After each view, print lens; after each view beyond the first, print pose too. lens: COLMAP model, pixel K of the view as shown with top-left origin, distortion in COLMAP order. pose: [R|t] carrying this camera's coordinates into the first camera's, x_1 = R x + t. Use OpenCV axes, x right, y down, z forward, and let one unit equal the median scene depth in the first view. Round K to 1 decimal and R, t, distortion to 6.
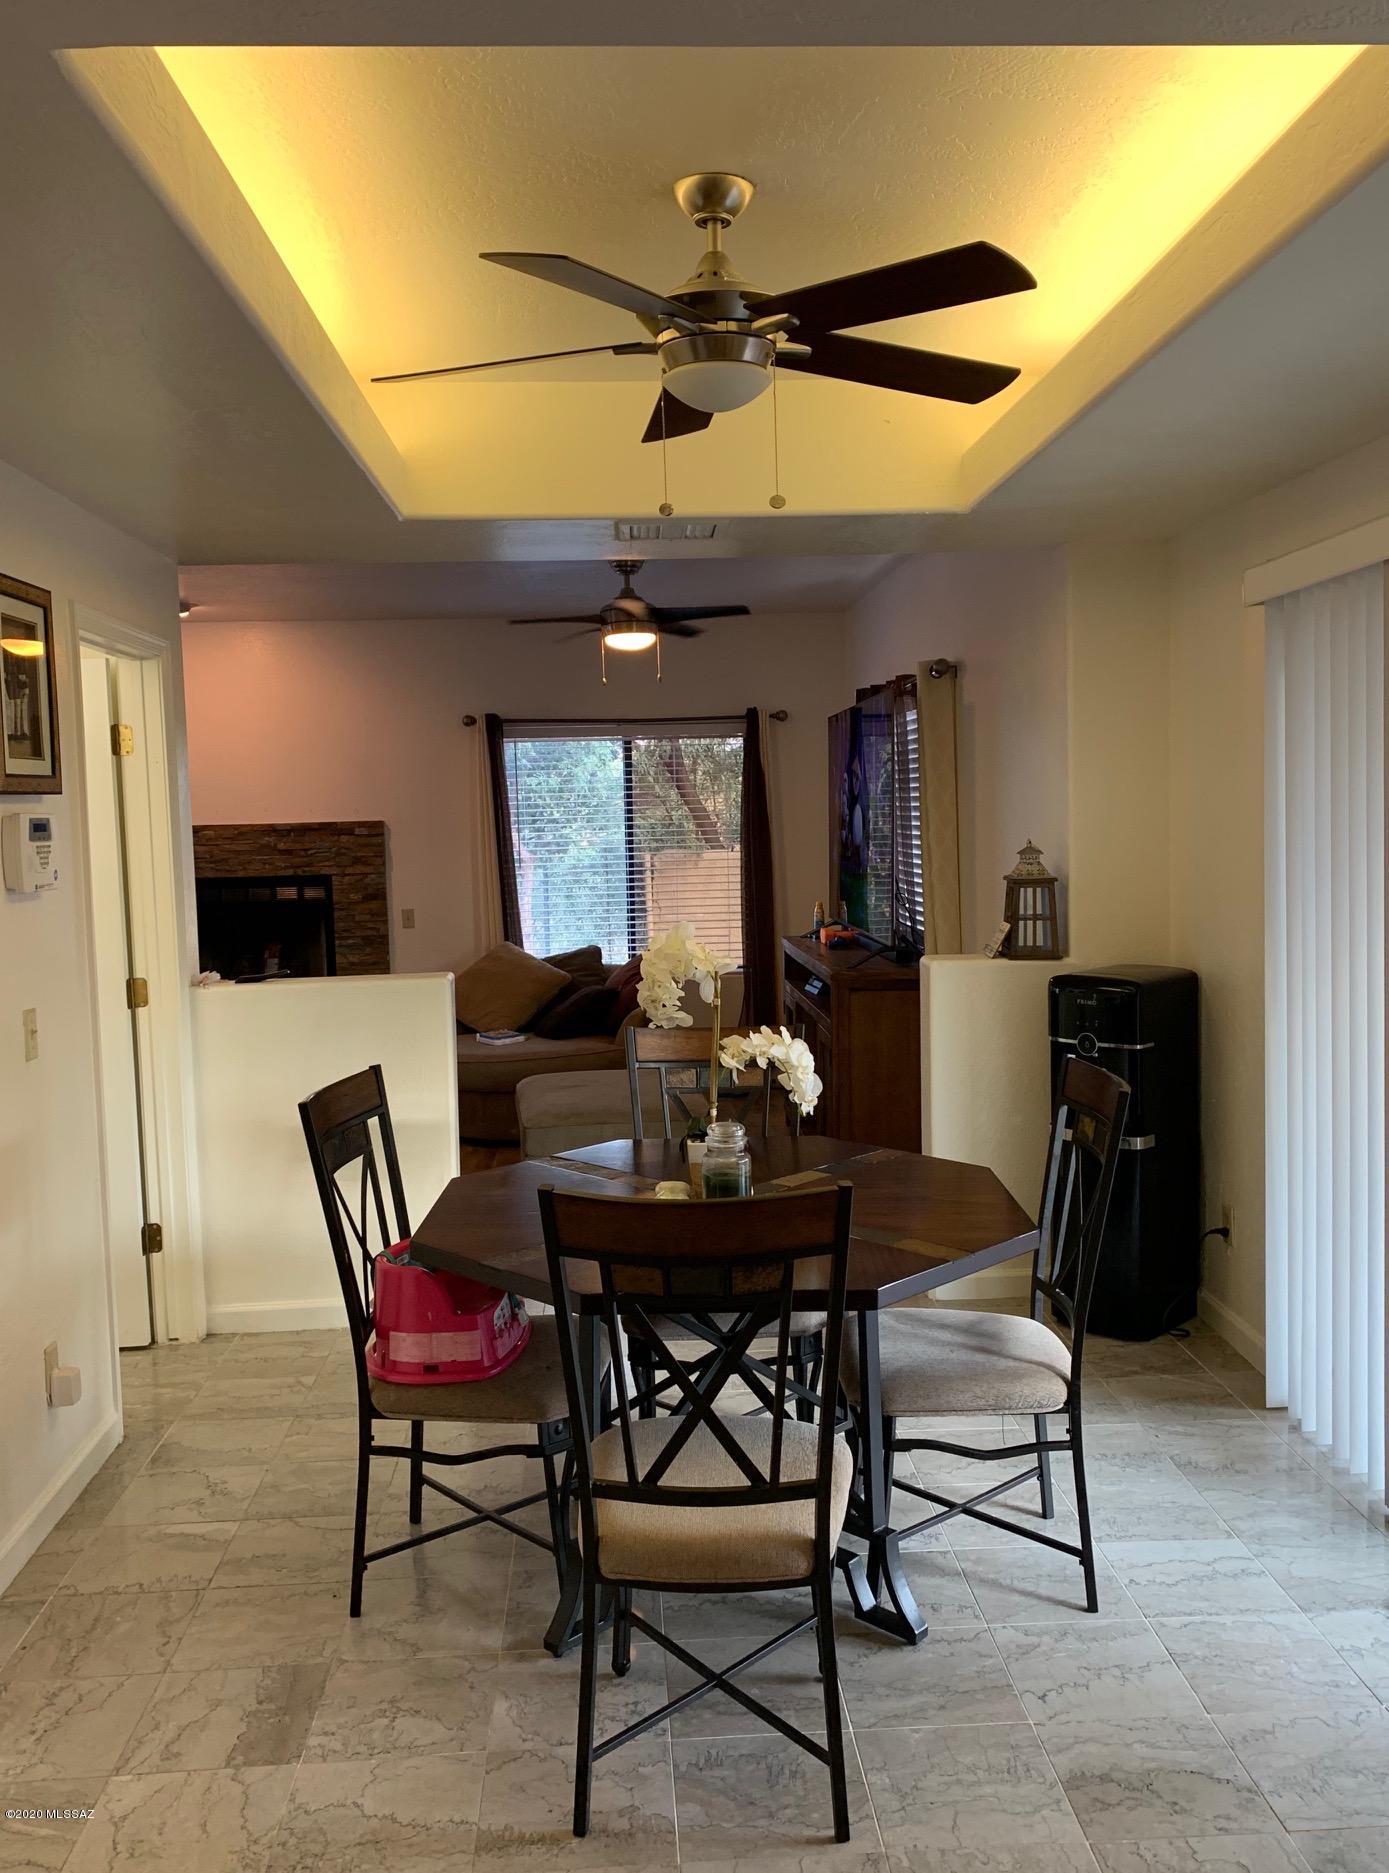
lens RADIAL K [[1595.2, 0, 694.5], [0, 1595.2, 936.5], [0, 0, 1]] dist [0.004051, -0.000043]
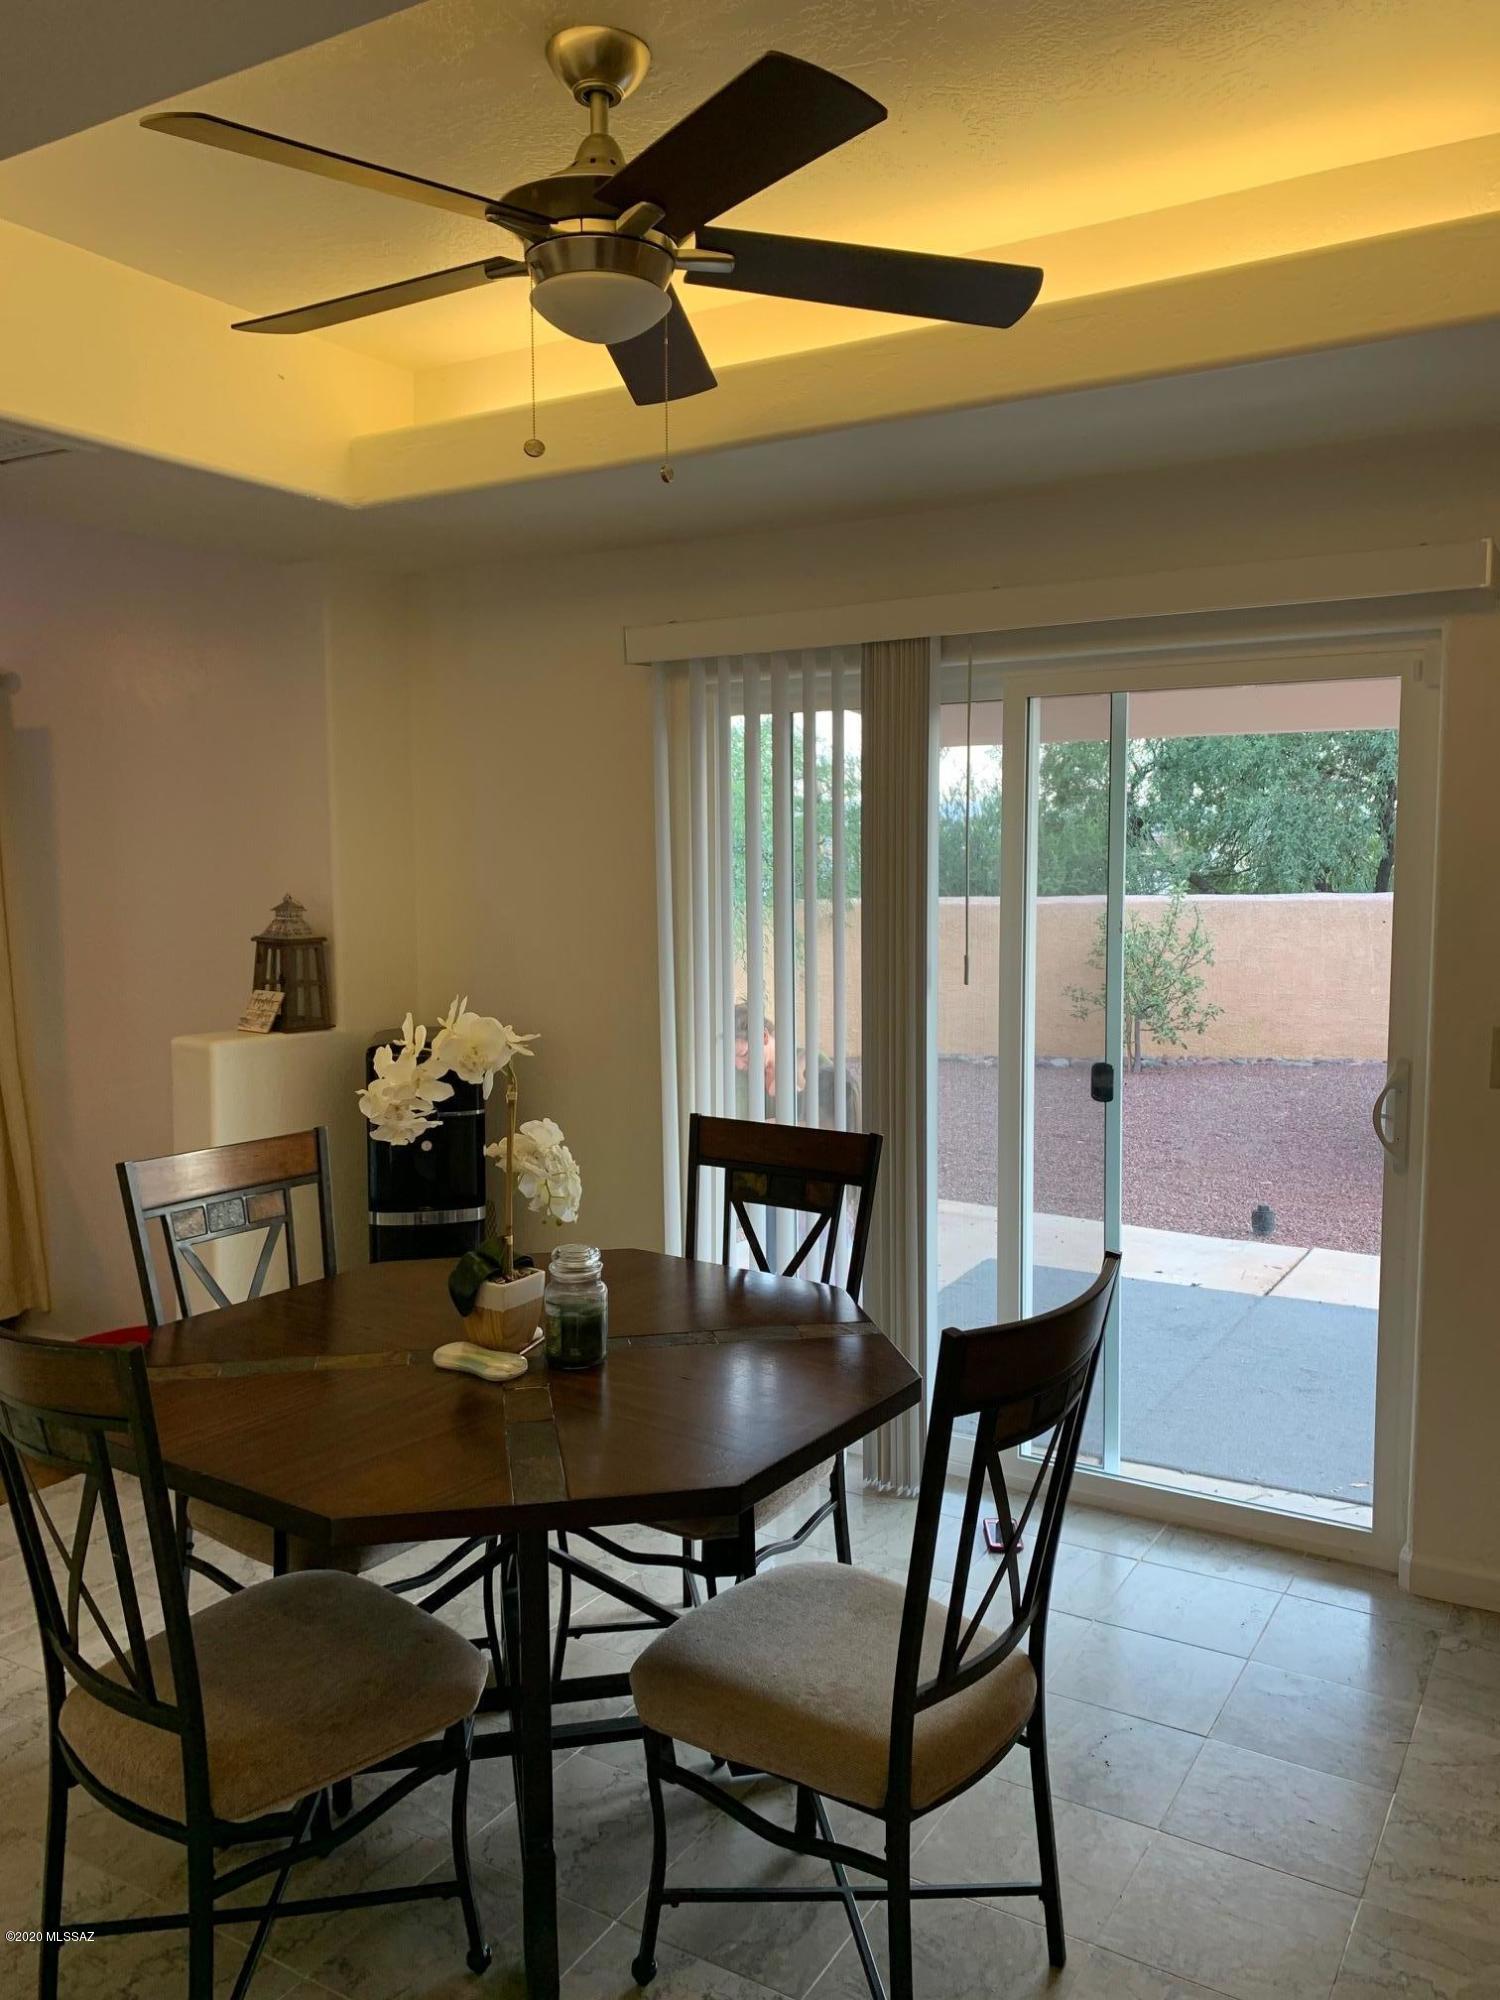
lens RADIAL K [[1572.9, 0, 750.0], [0, 1572.9, 1000.0], [0, 0, 1]] dist [-0.004463, -0.002360]
pose [[0.560985, -0.042063, 0.826757, -0.366397], [0.043718, 0.998820, 0.021152, -0.010283], [-0.826671, 0.024278, 0.562162, 0.312786]]
